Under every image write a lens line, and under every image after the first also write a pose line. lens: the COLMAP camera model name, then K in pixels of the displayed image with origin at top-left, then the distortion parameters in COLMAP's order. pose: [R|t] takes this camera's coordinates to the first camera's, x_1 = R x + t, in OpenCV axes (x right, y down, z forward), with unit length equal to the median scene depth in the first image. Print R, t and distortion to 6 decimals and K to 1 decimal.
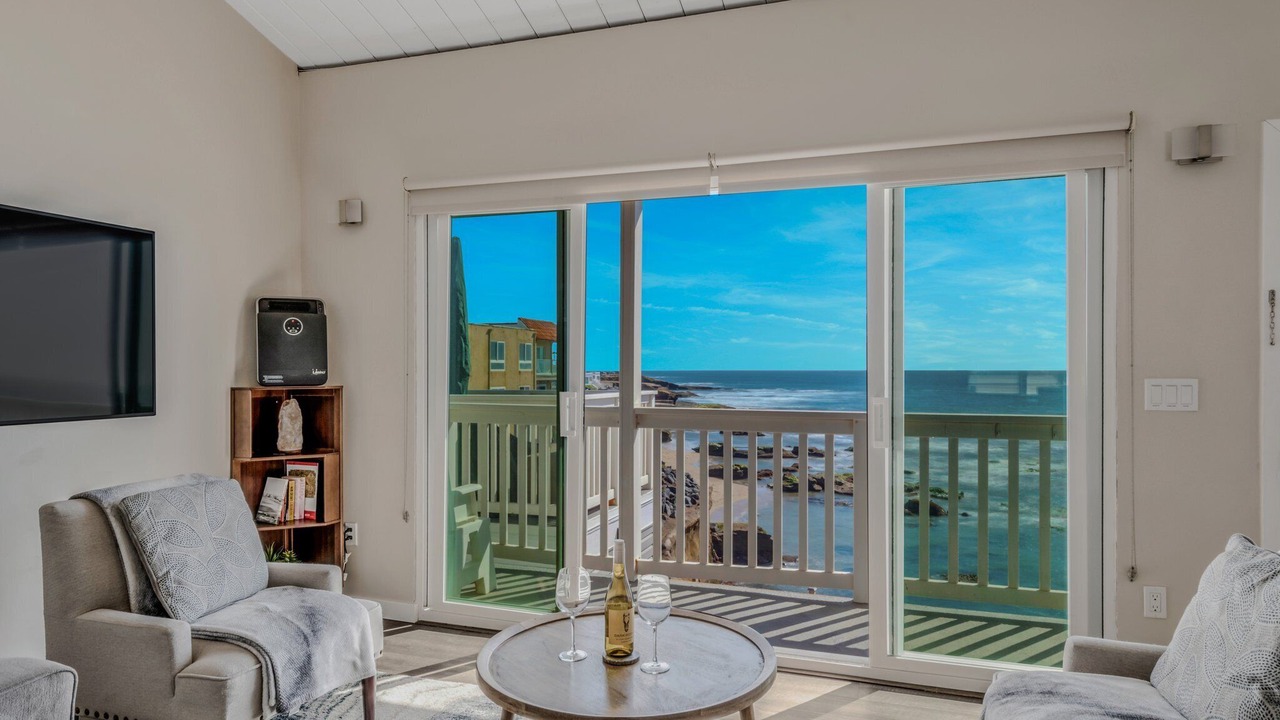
lens RADIAL K [[772.2, 0, 640.0], [0, 772.2, 368.8], [0, 0, 1]] dist [0.008556, -0.004597]
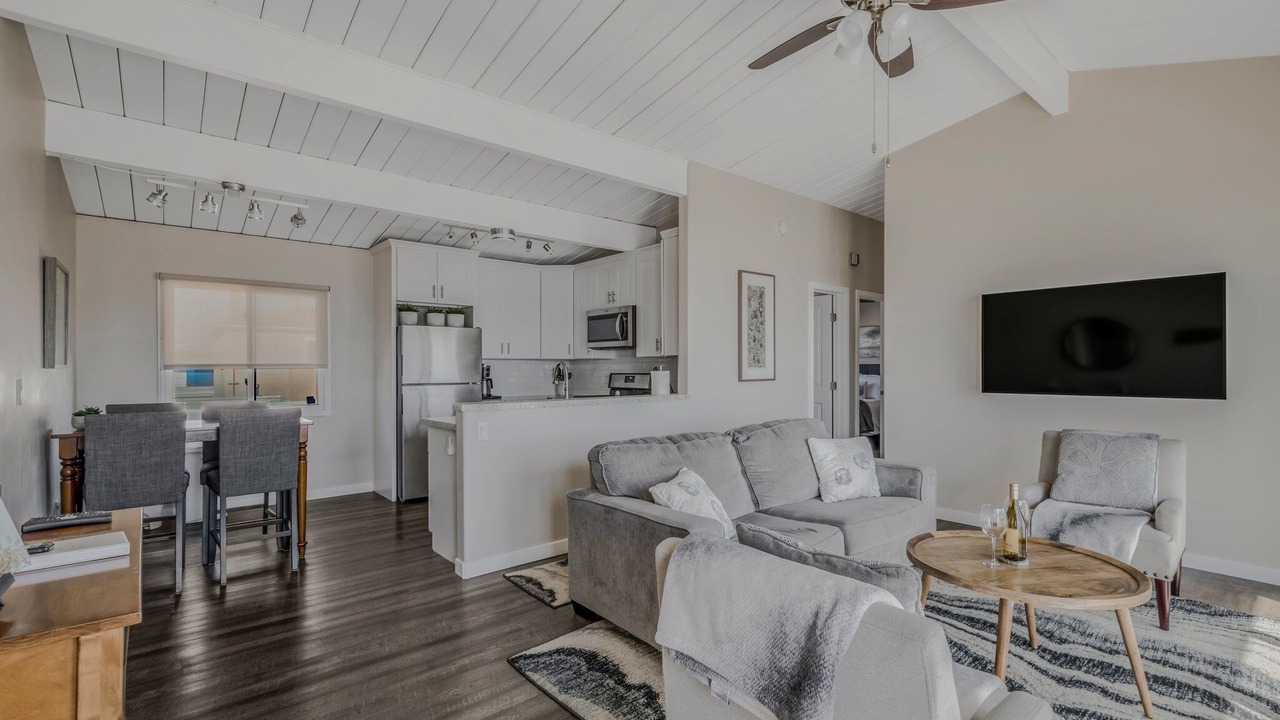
lens RADIAL K [[560.3, 0, 642.1], [0, 560.3, 365.8], [0, 0, 1]] dist [0.001012, 0.000069]
pose [[-0.513103, -0.004730, -0.858314, 0.687270], [0.000101, 0.999984, -0.005570, 0.002775], [0.858327, -0.002944, -0.513095, 0.505300]]
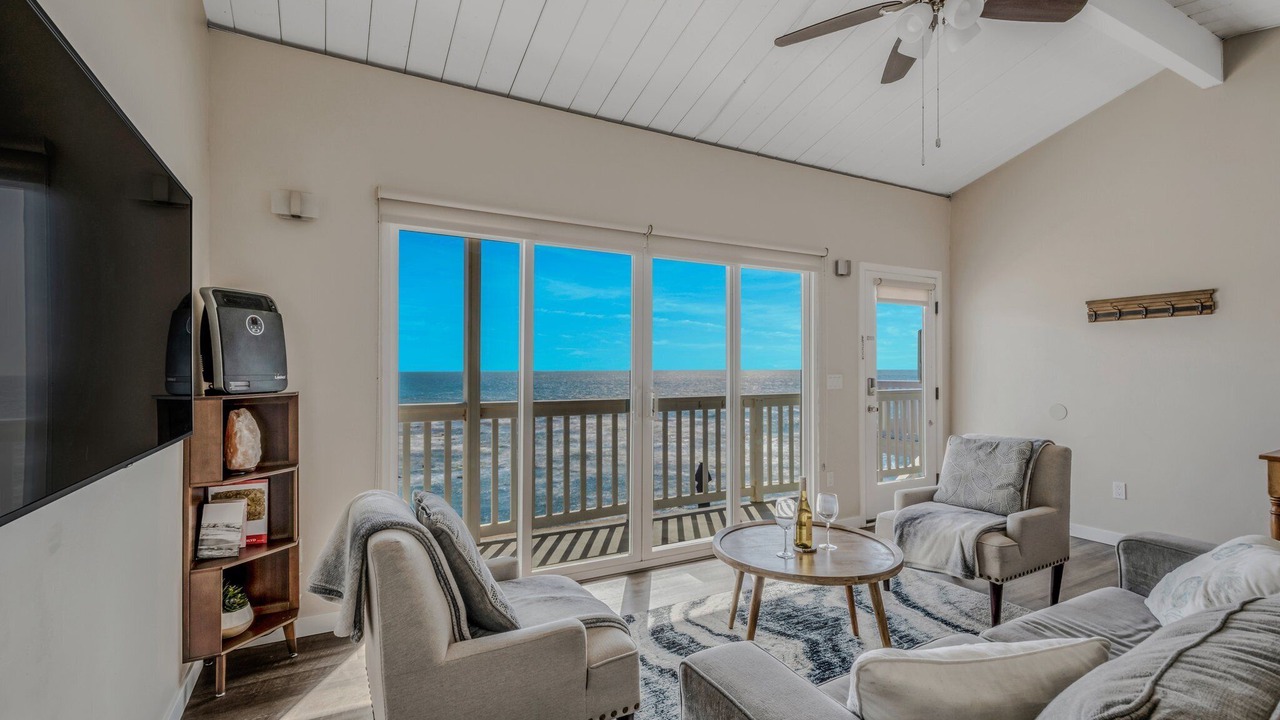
lens RADIAL K [[567.8, 0, 633.1], [0, 567.8, 364.8], [0, 0, 1]] dist [0.008213, -0.001332]
pose [[0.677657, 0.002482, 0.735374, -0.626447], [0.005184, 0.999953, -0.008152, -0.002399], [-0.735360, 0.009337, 0.677612, 0.247826]]
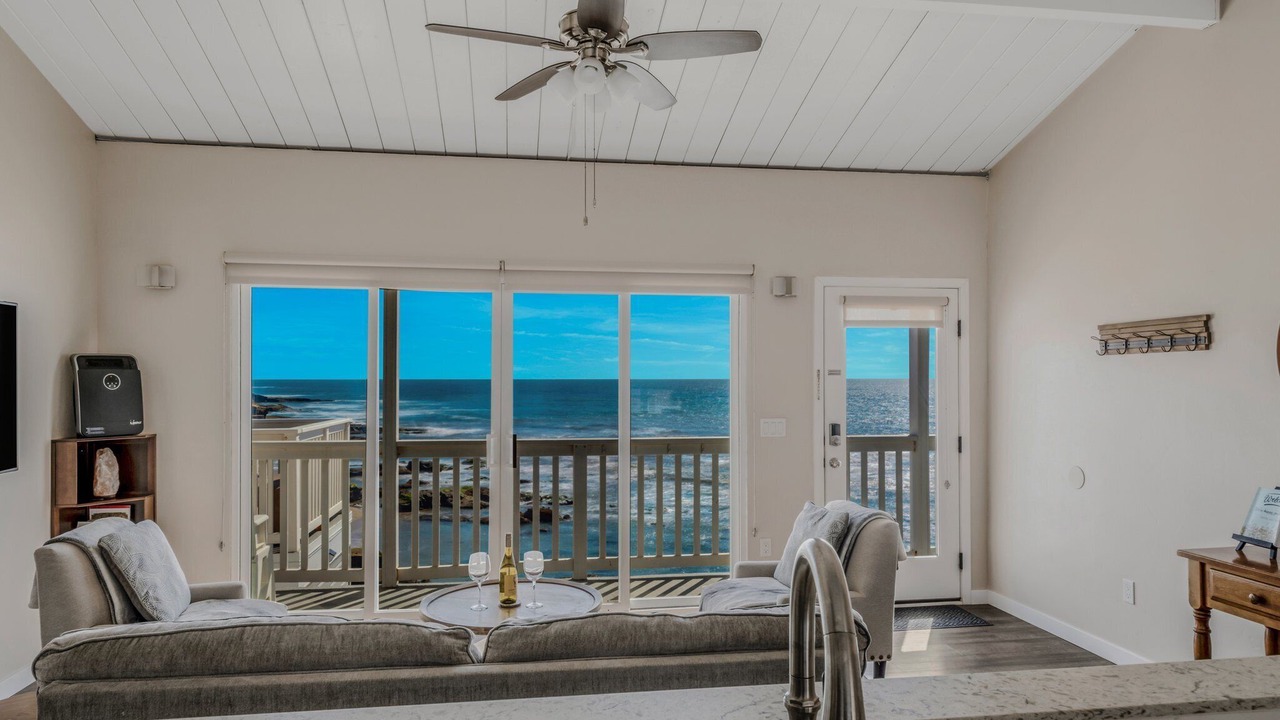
lens RADIAL K [[816.2, 0, 637.2], [0, 816.2, 377.5], [0, 0, 1]] dist [0.006328, -0.009308]
pose [[0.891129, -0.002151, 0.453745, -0.307482], [0.002325, 0.999997, 0.000174, -0.058826], [-0.453744, 0.000900, 0.891132, -0.364923]]
